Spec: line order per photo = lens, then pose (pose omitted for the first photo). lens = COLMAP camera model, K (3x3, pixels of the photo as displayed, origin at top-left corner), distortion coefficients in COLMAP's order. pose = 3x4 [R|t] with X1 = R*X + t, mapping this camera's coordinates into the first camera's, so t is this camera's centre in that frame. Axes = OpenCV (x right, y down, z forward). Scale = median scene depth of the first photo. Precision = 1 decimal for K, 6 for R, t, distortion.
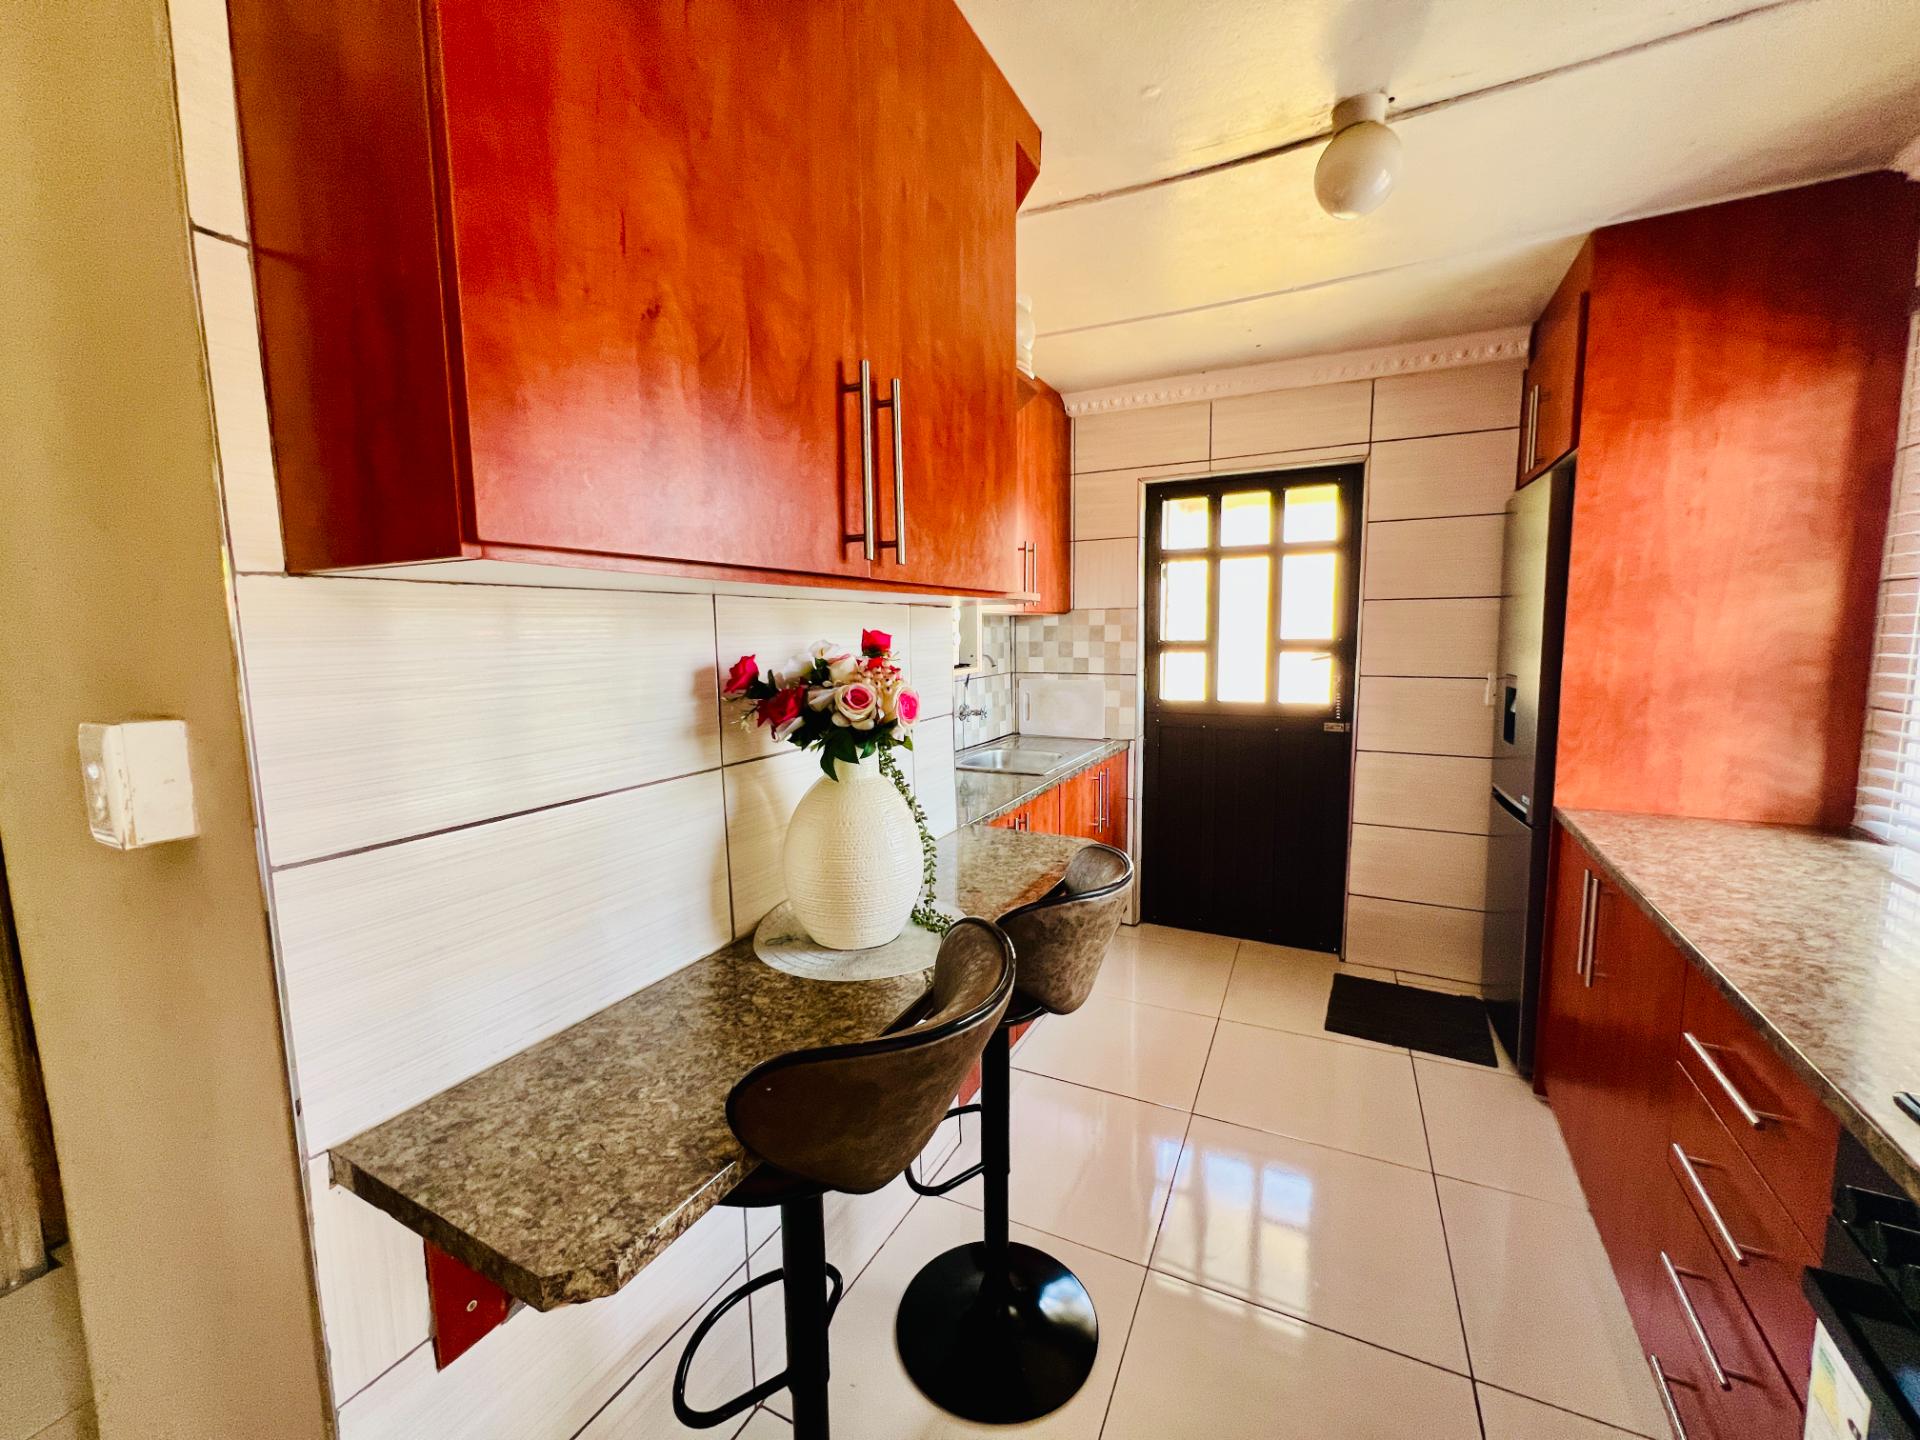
lens RADIAL K [[769.5, 0, 957.6], [0, 769.5, 716.3], [0, 0, 1]] dist [-0.002405, 0.001005]
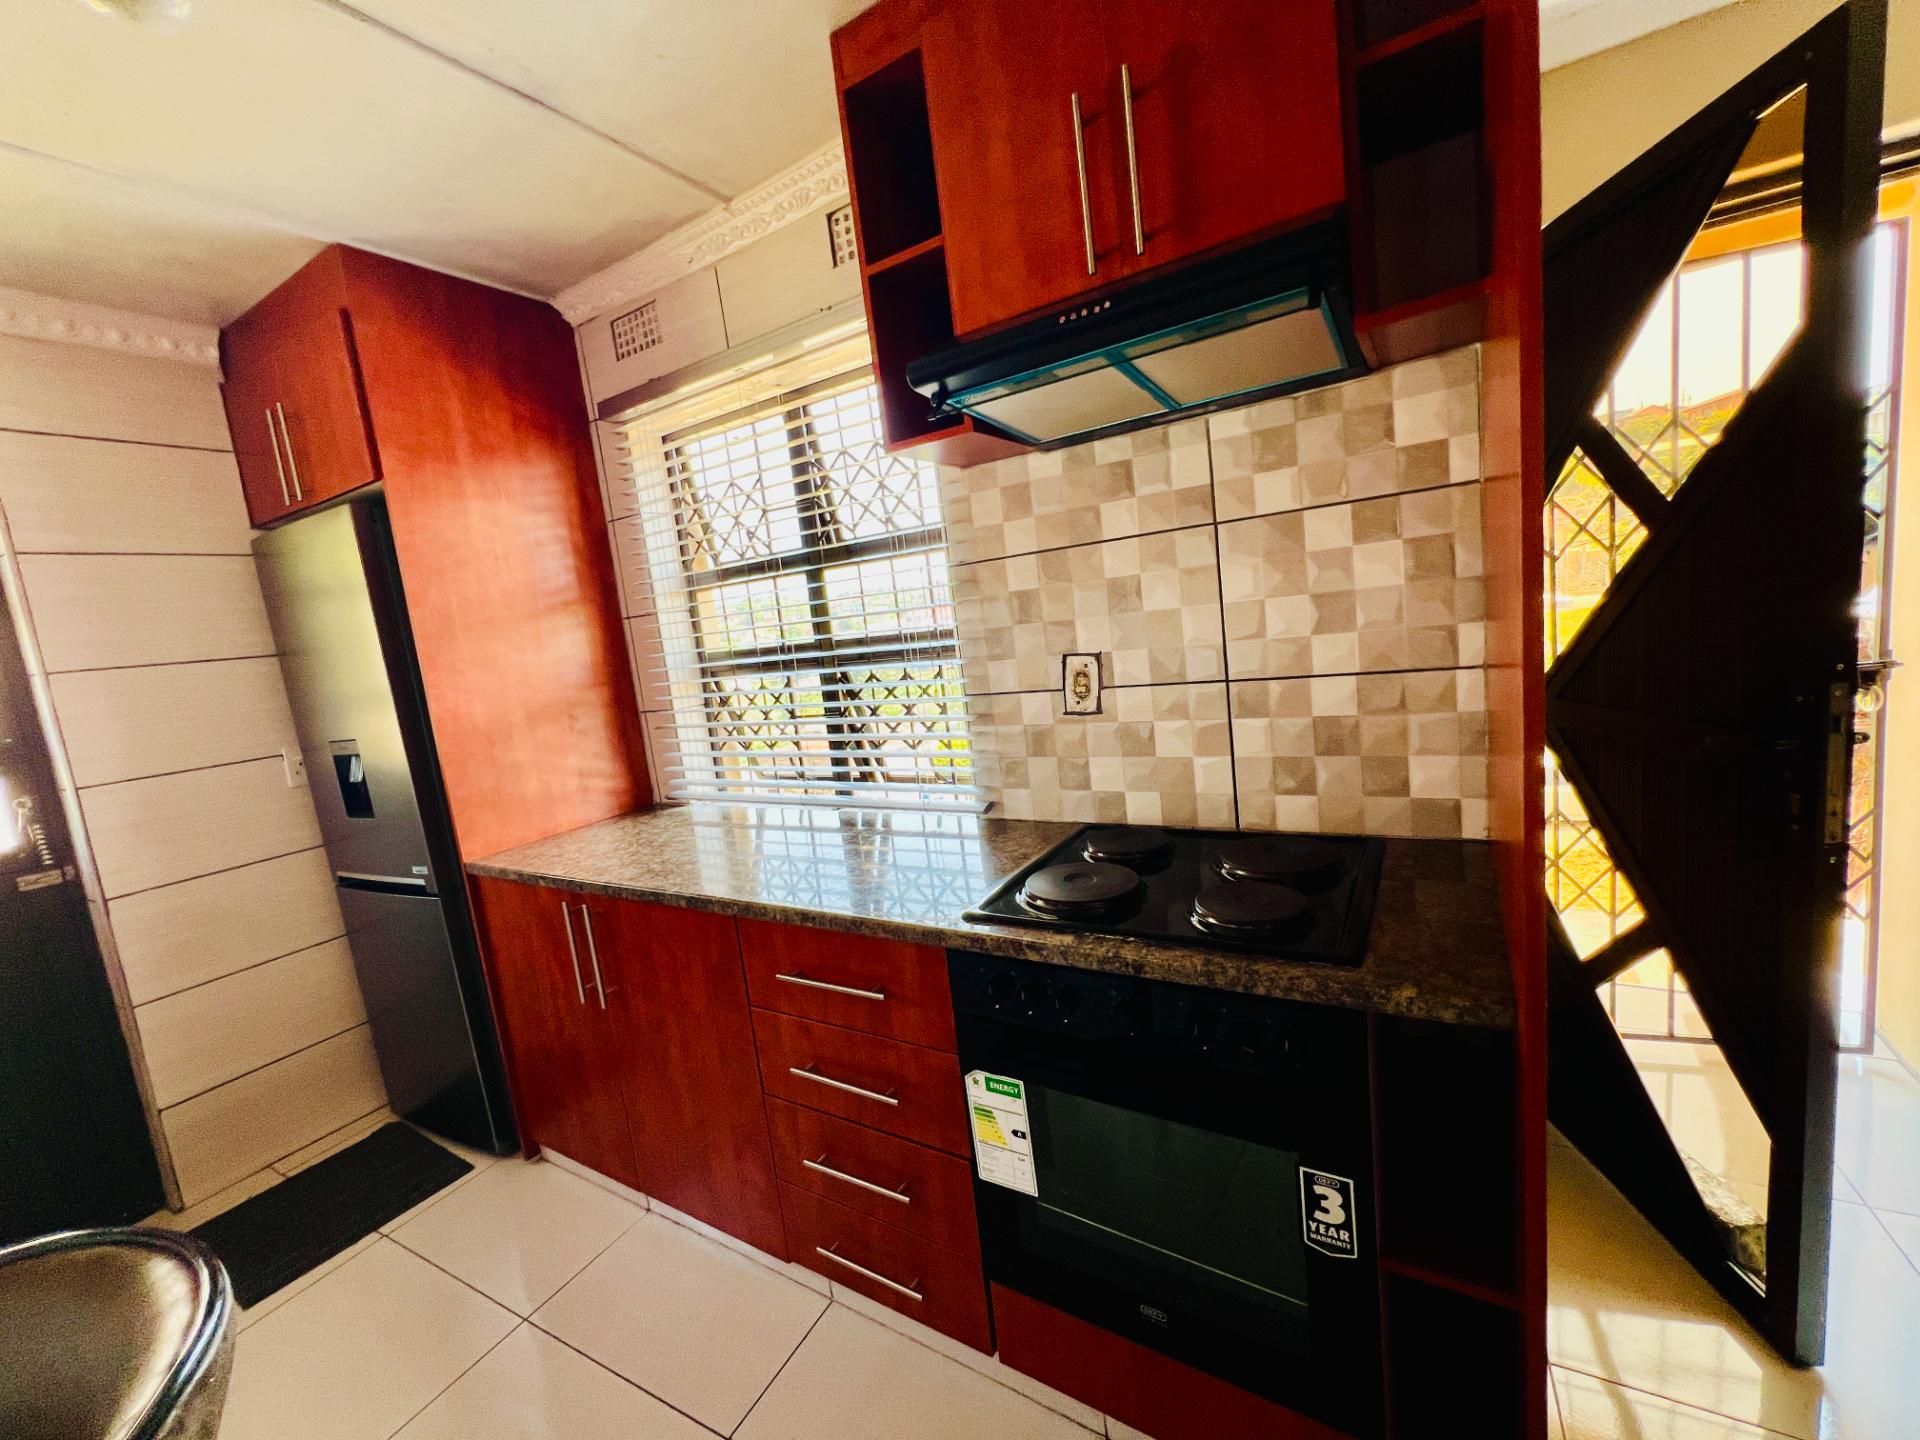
lens RADIAL K [[769.5, 0, 953.4], [0, 769.5, 718.2], [0, 0, 1]] dist [-0.002405, 0.001005]
pose [[0.064170, -0.121725, 0.990487, -0.116166], [0.224286, 0.968900, 0.104542, -0.023176], [-0.972408, 0.215444, 0.089476, 0.405741]]
